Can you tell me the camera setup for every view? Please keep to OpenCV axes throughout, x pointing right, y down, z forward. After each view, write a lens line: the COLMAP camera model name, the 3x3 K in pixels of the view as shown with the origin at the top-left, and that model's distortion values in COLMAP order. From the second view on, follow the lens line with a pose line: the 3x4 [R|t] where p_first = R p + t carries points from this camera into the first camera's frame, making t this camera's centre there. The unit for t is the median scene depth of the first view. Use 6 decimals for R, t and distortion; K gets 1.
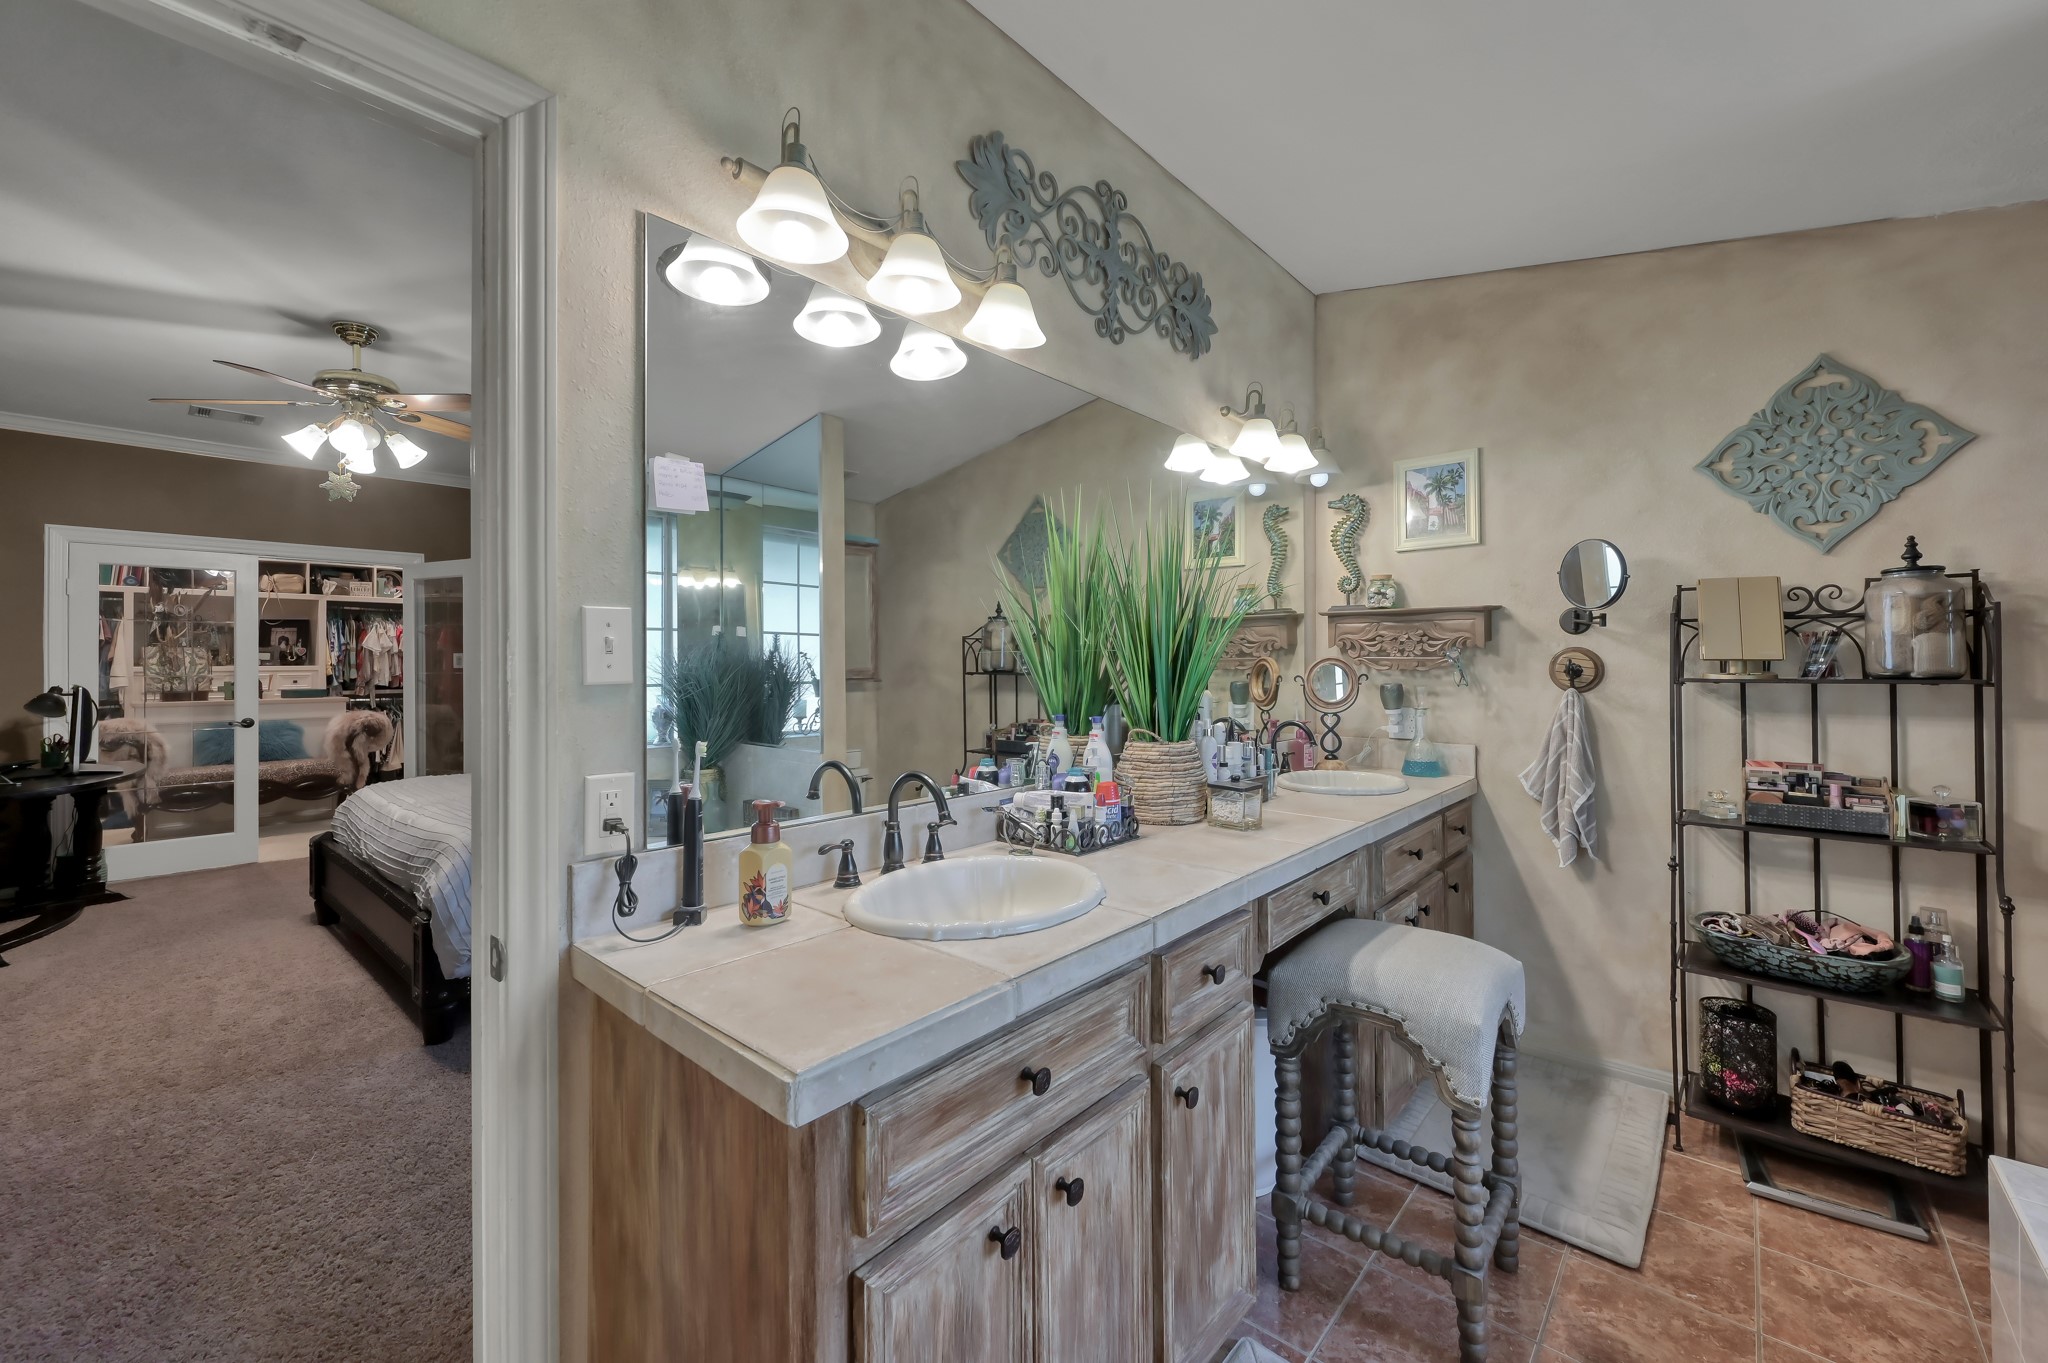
lens RADIAL K [[813.9, 0, 1027.0], [0, 813.9, 665.0], [0, 0, 1]] dist [-0.001244, 0.000369]
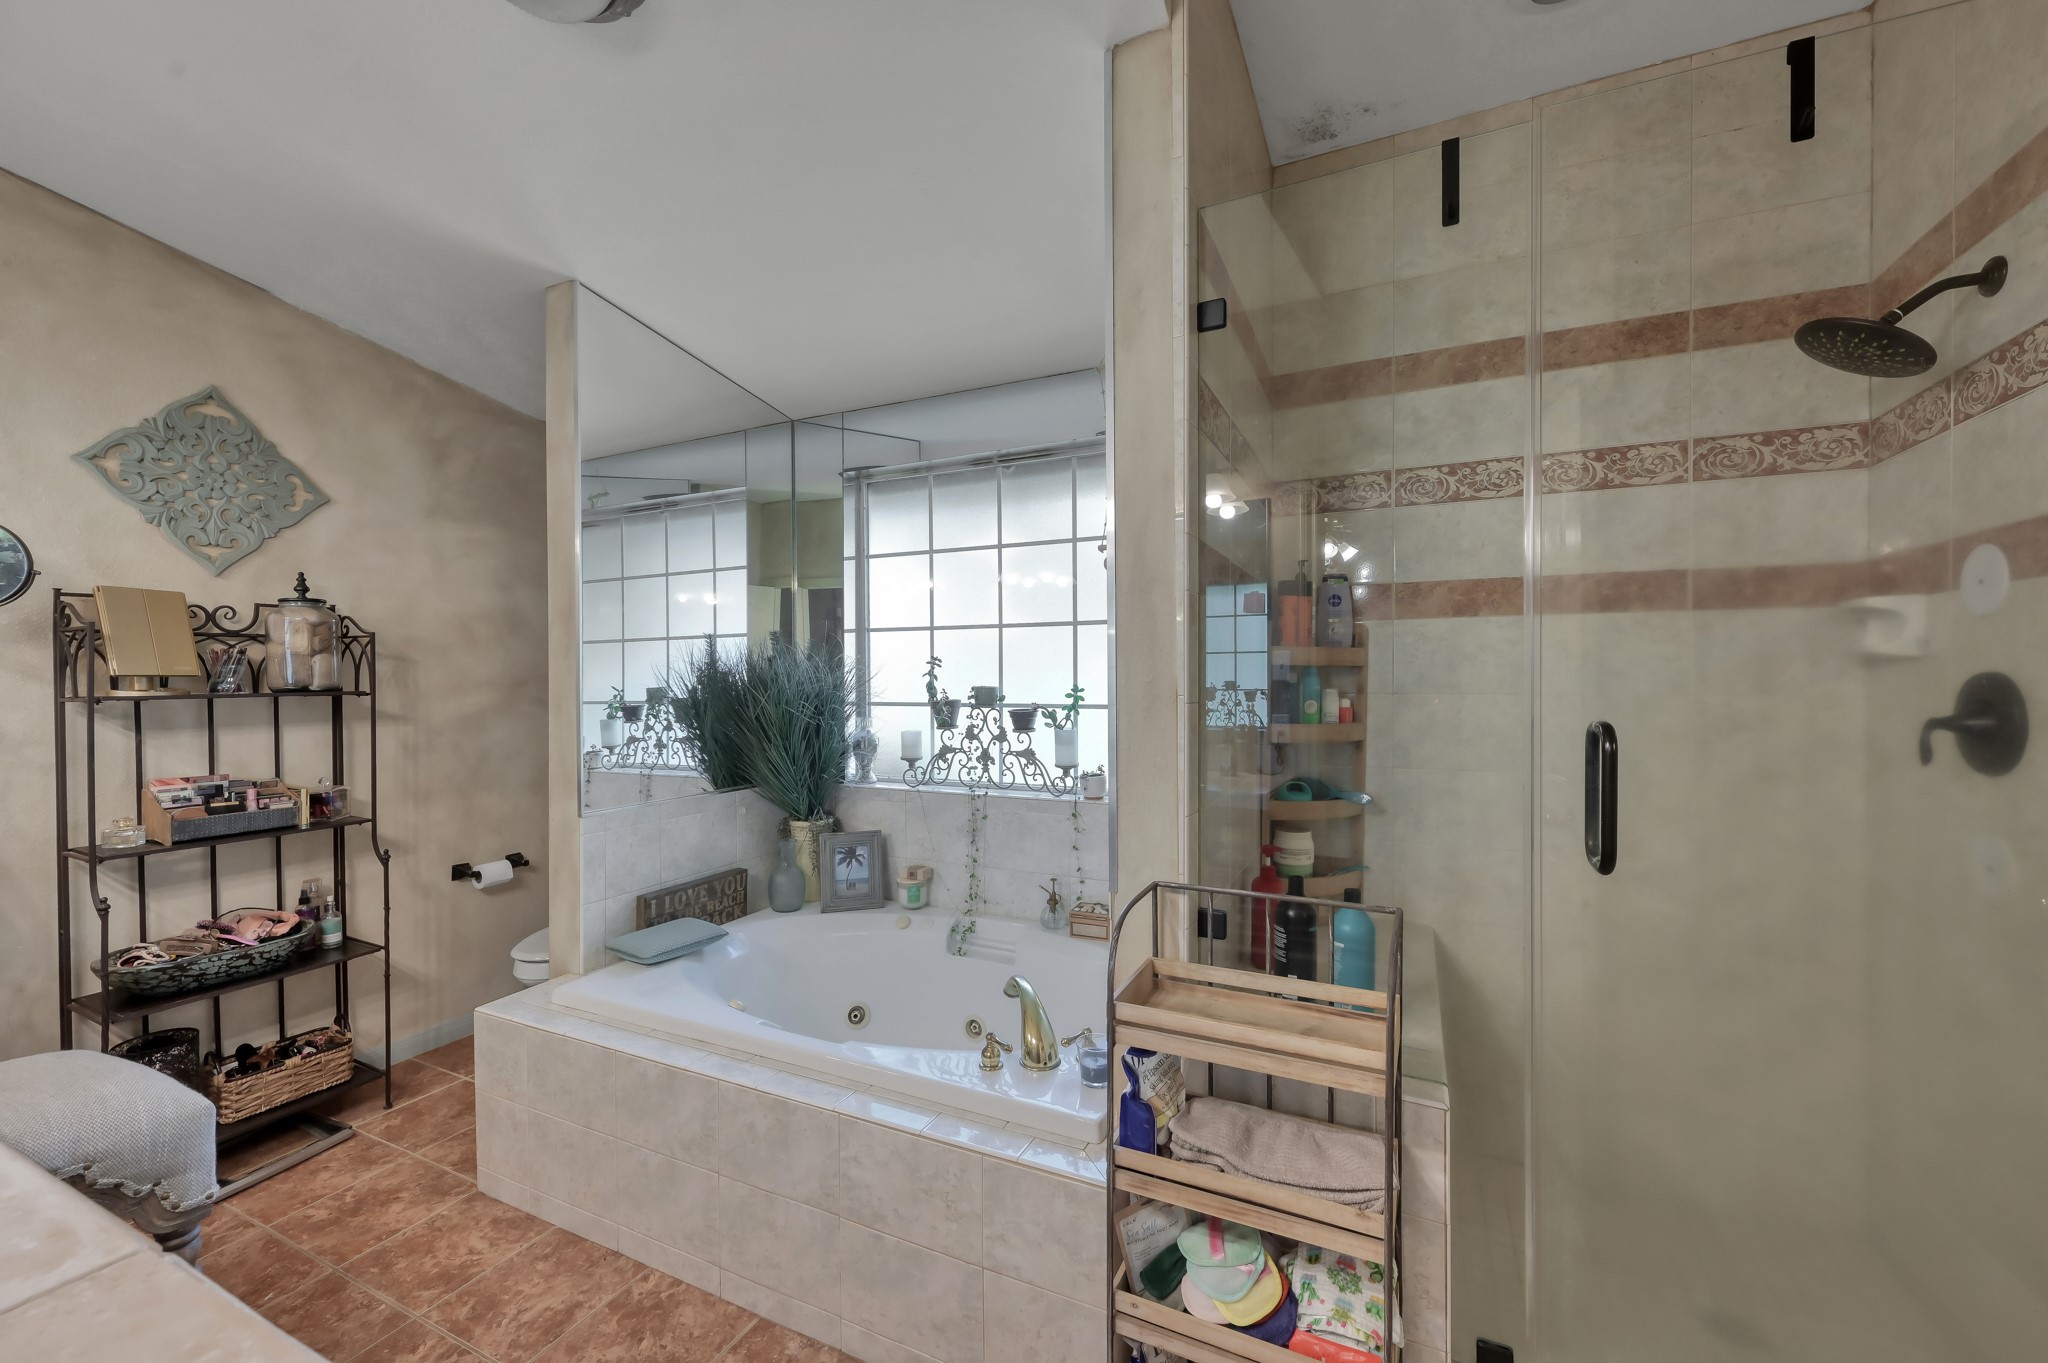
lens RADIAL K [[813.9, 0, 1026.5], [0, 813.9, 690.4], [0, 0, 1]] dist [-0.001244, 0.000369]
pose [[-0.266627, -0.014022, 0.963698, -0.339623], [0.009794, 0.999803, 0.017257, 0.004732], [-0.963750, 0.014040, -0.266438, 0.283707]]
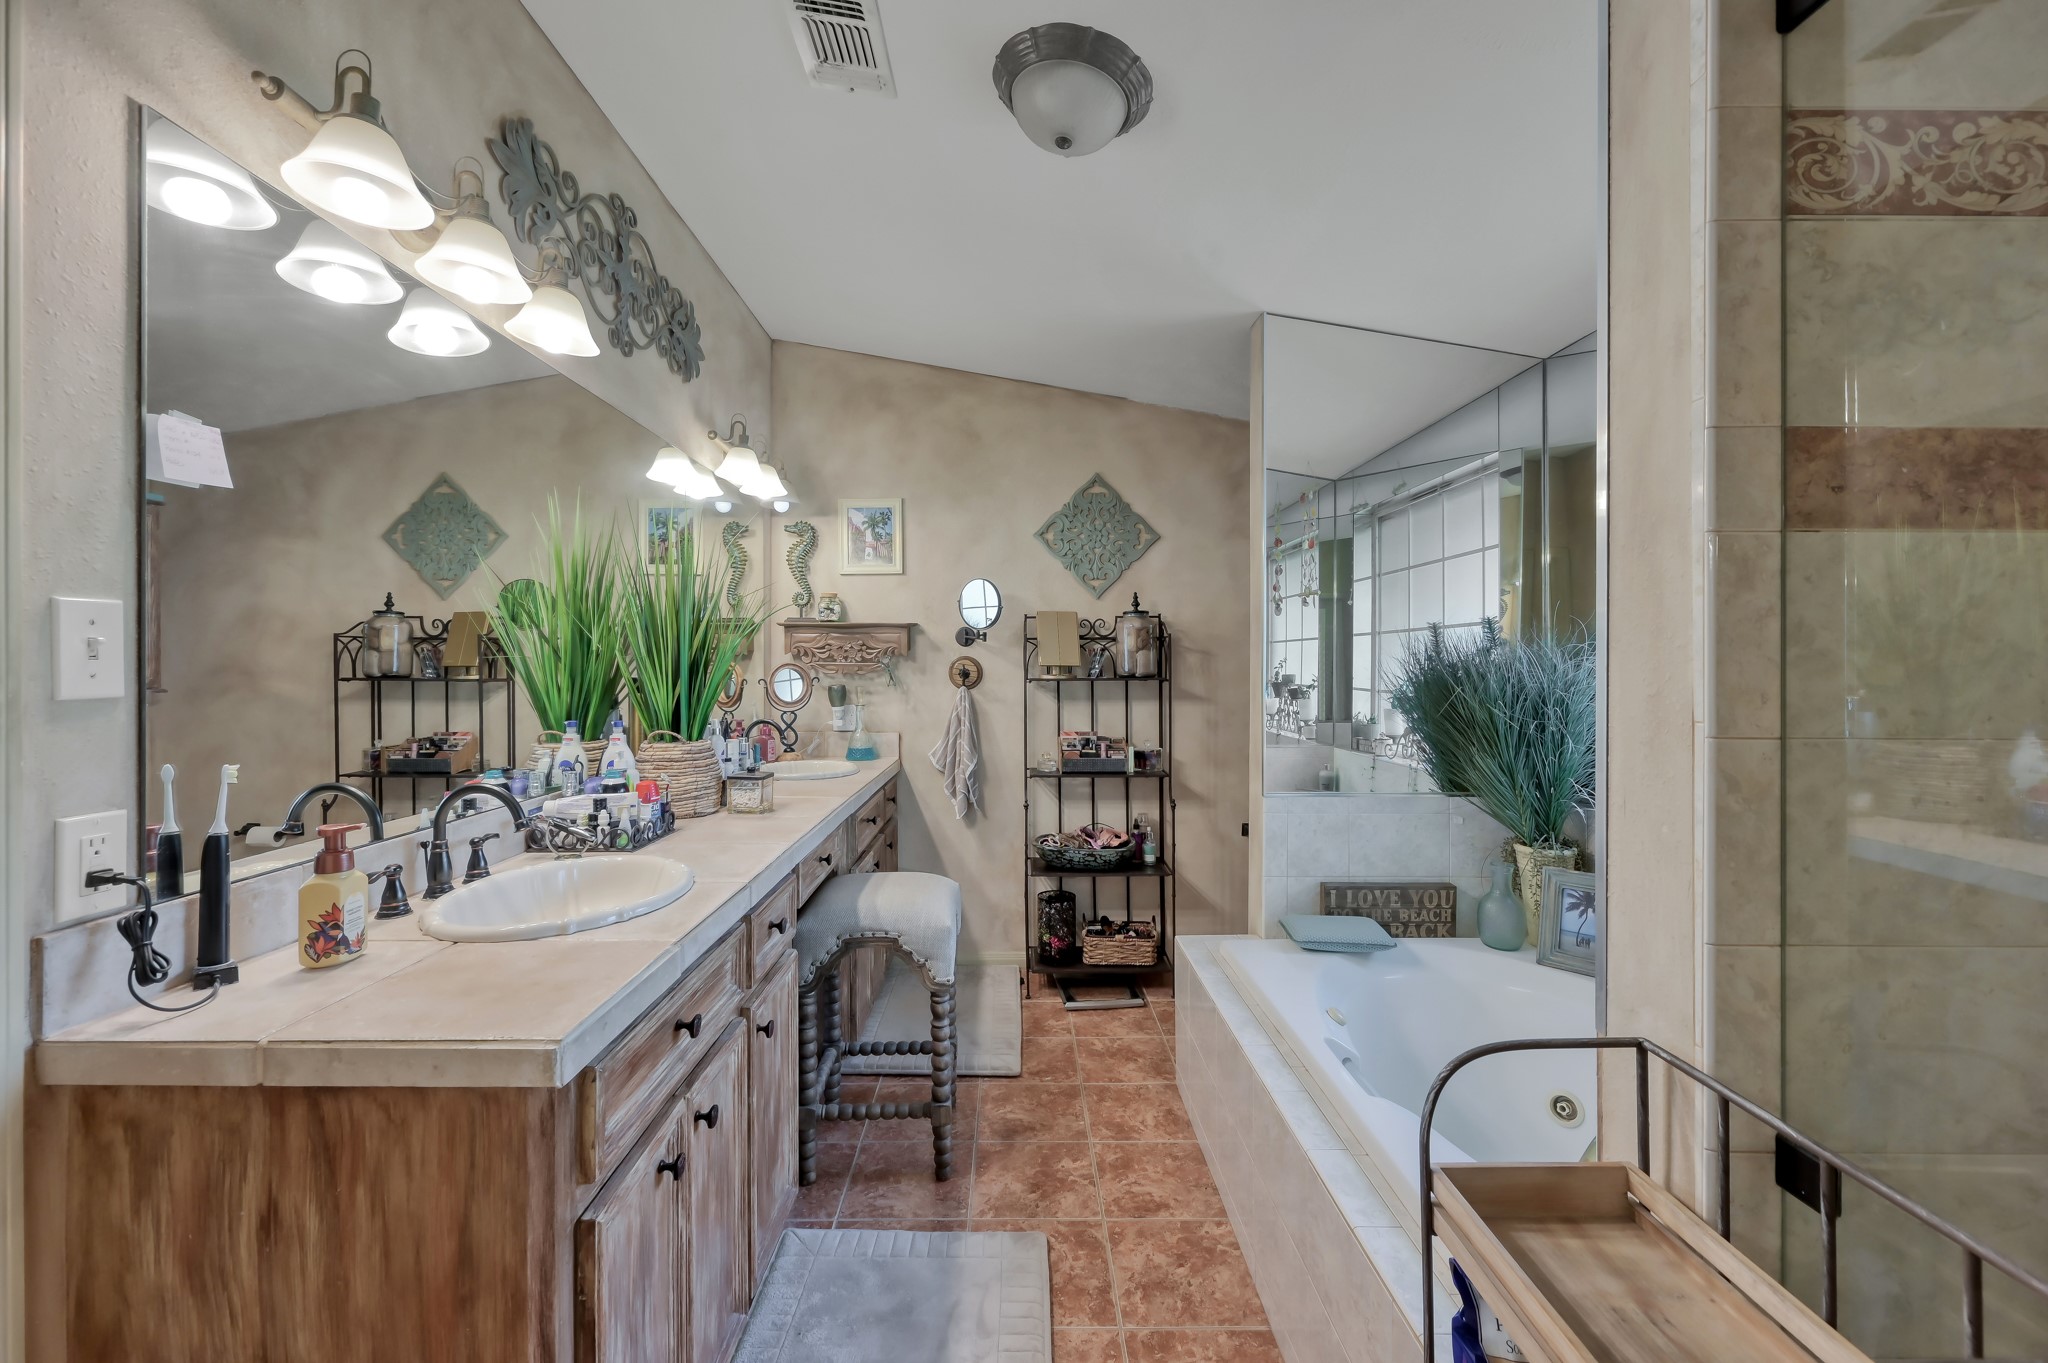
lens RADIAL K [[813.9, 0, 1010.7], [0, 813.9, 674.5], [0, 0, 1]] dist [-0.001244, 0.000369]
pose [[0.752406, -0.005688, 0.658675, -0.205508], [0.000205, 0.999965, 0.008400, -0.003259], [-0.658700, -0.006185, 0.752380, -0.091368]]
